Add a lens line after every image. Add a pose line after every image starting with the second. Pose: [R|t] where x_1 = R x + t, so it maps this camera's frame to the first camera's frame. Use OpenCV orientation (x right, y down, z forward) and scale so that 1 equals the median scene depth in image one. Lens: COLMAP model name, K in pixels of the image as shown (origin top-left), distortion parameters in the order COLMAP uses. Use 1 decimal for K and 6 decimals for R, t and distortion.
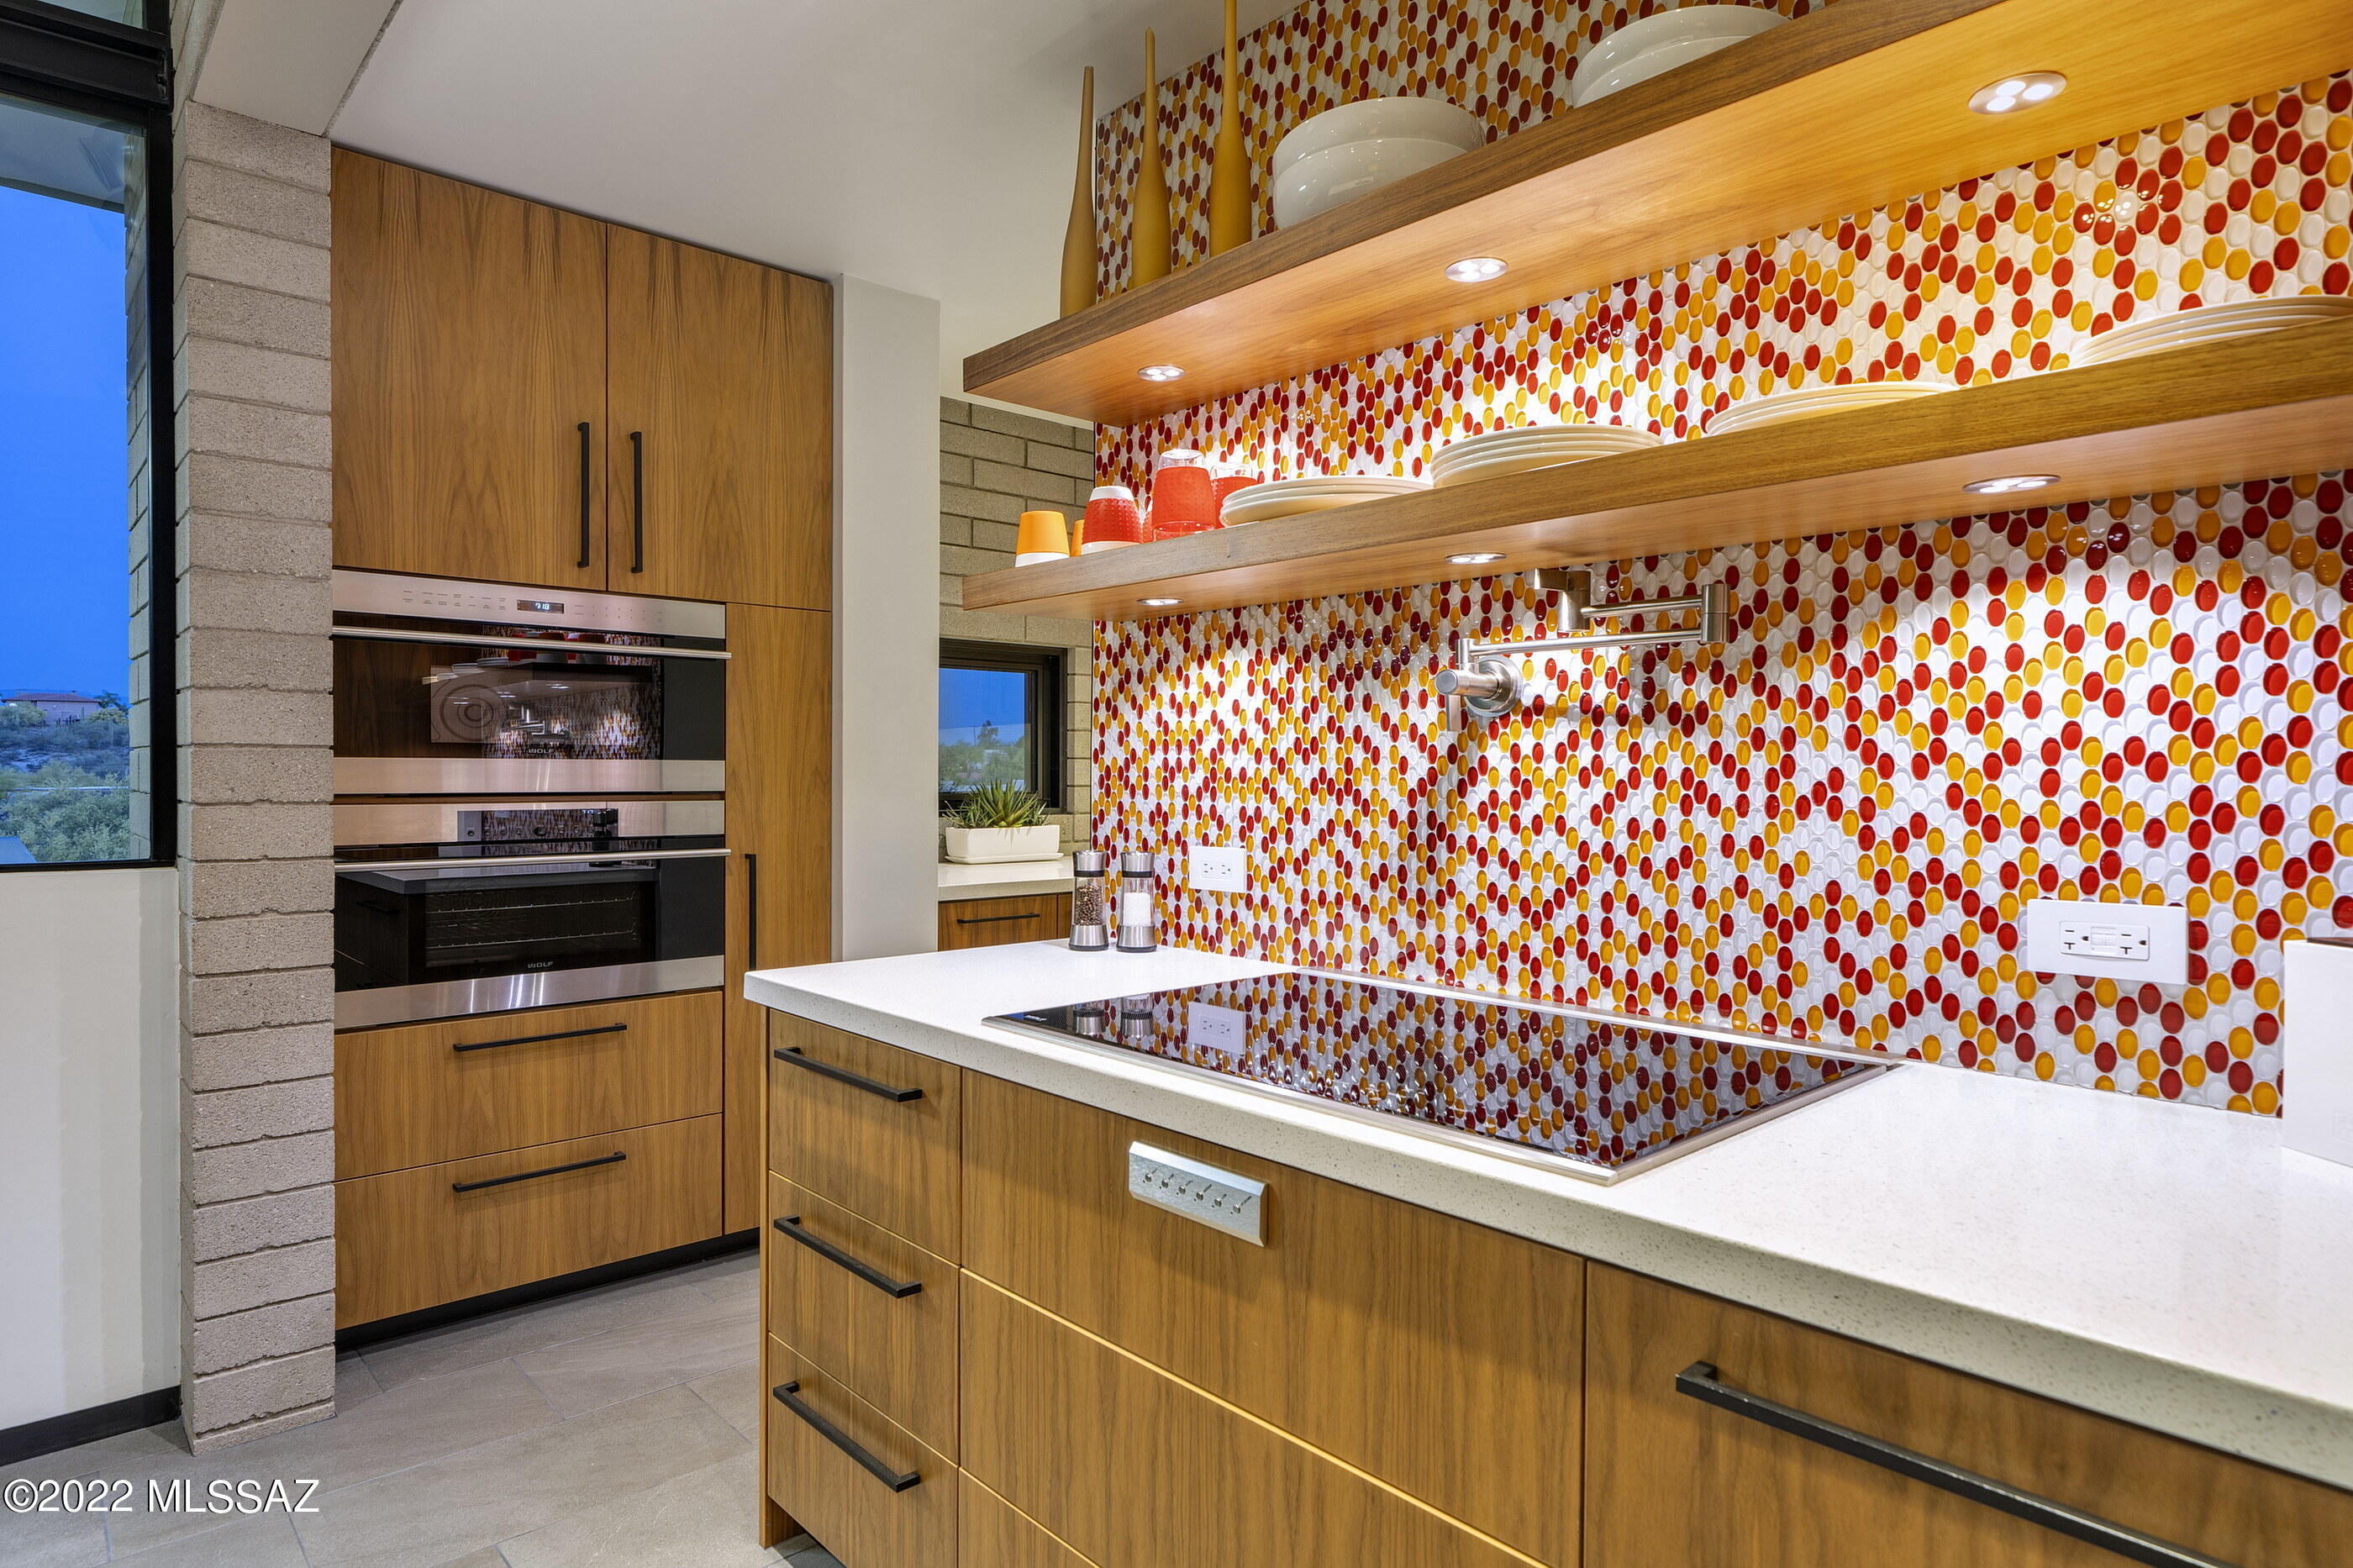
lens RADIAL K [[1278.5, 0, 1178.3], [0, 1278.5, 781.2], [0, 0, 1]] dist [-0.000797, -0.000183]
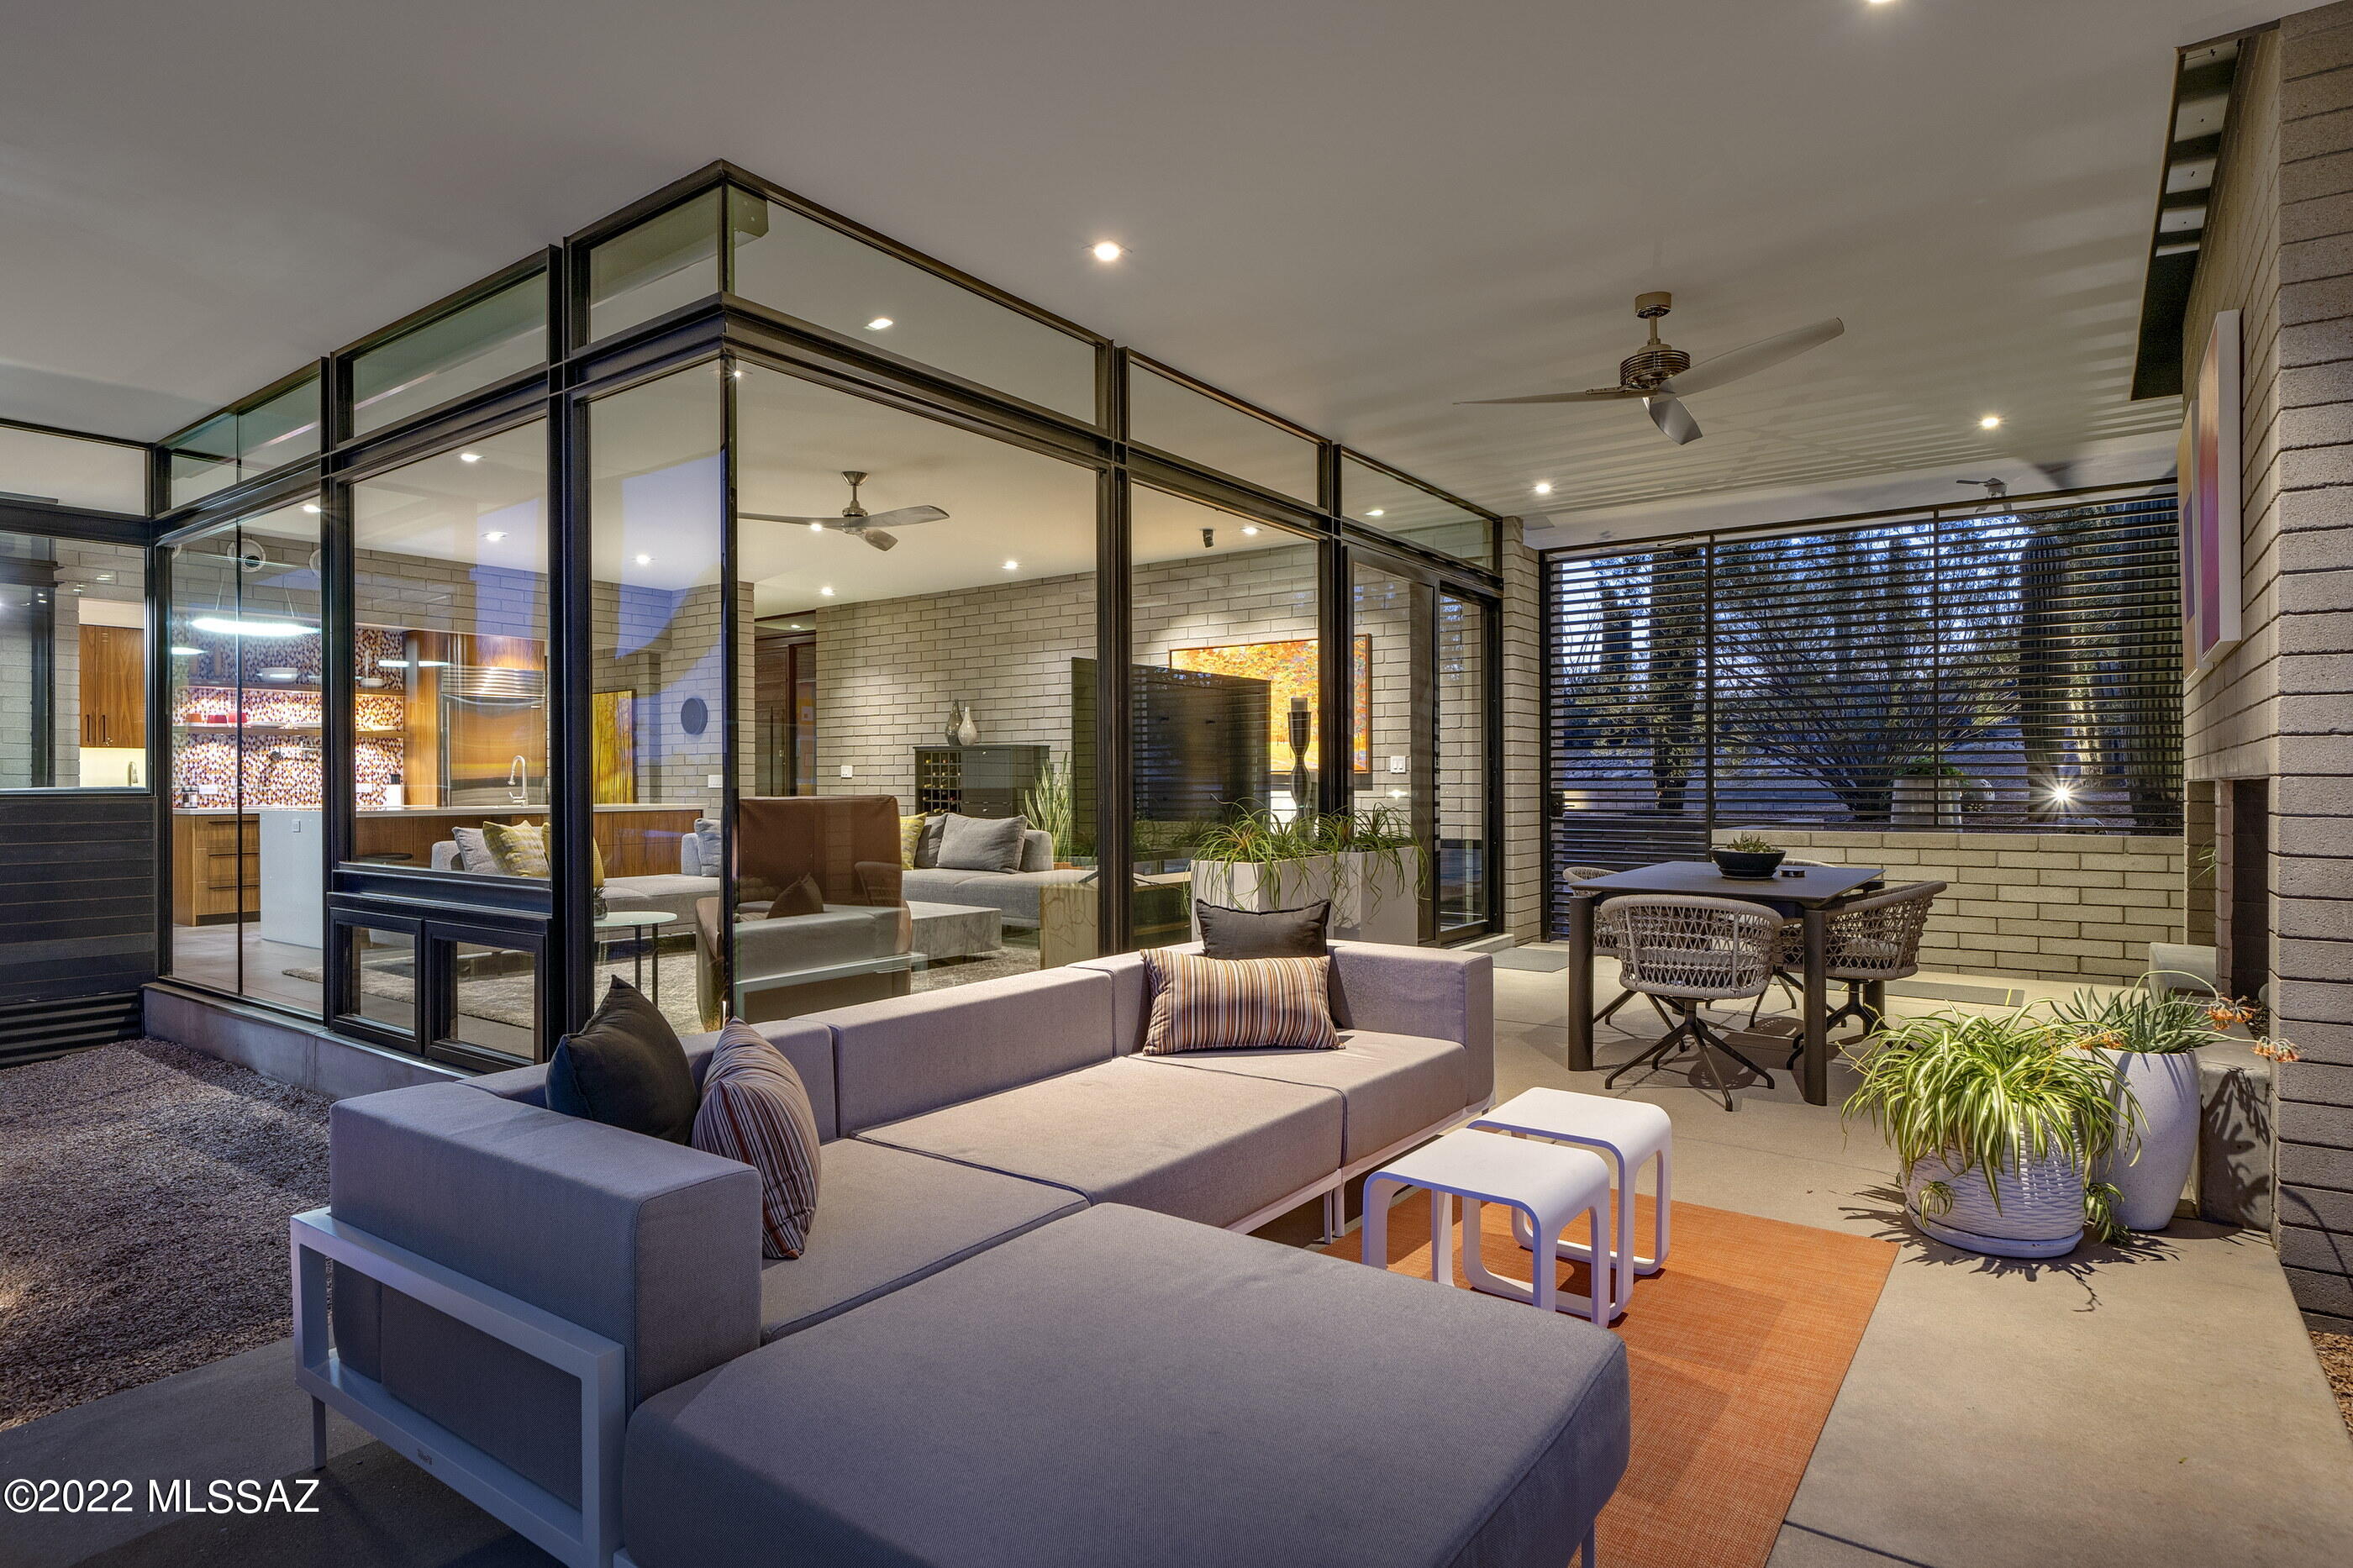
lens RADIAL K [[1257.2, 0, 1176.9], [0, 1257.2, 784.2], [0, 0, 1]] dist [-0.000187, -0.000038]
pose [[-0.191700, -0.001017, 0.981453, -5.524524], [0.013055, 0.999908, 0.003586, 0.085391], [-0.981367, 0.013500, -0.191669, -1.717549]]
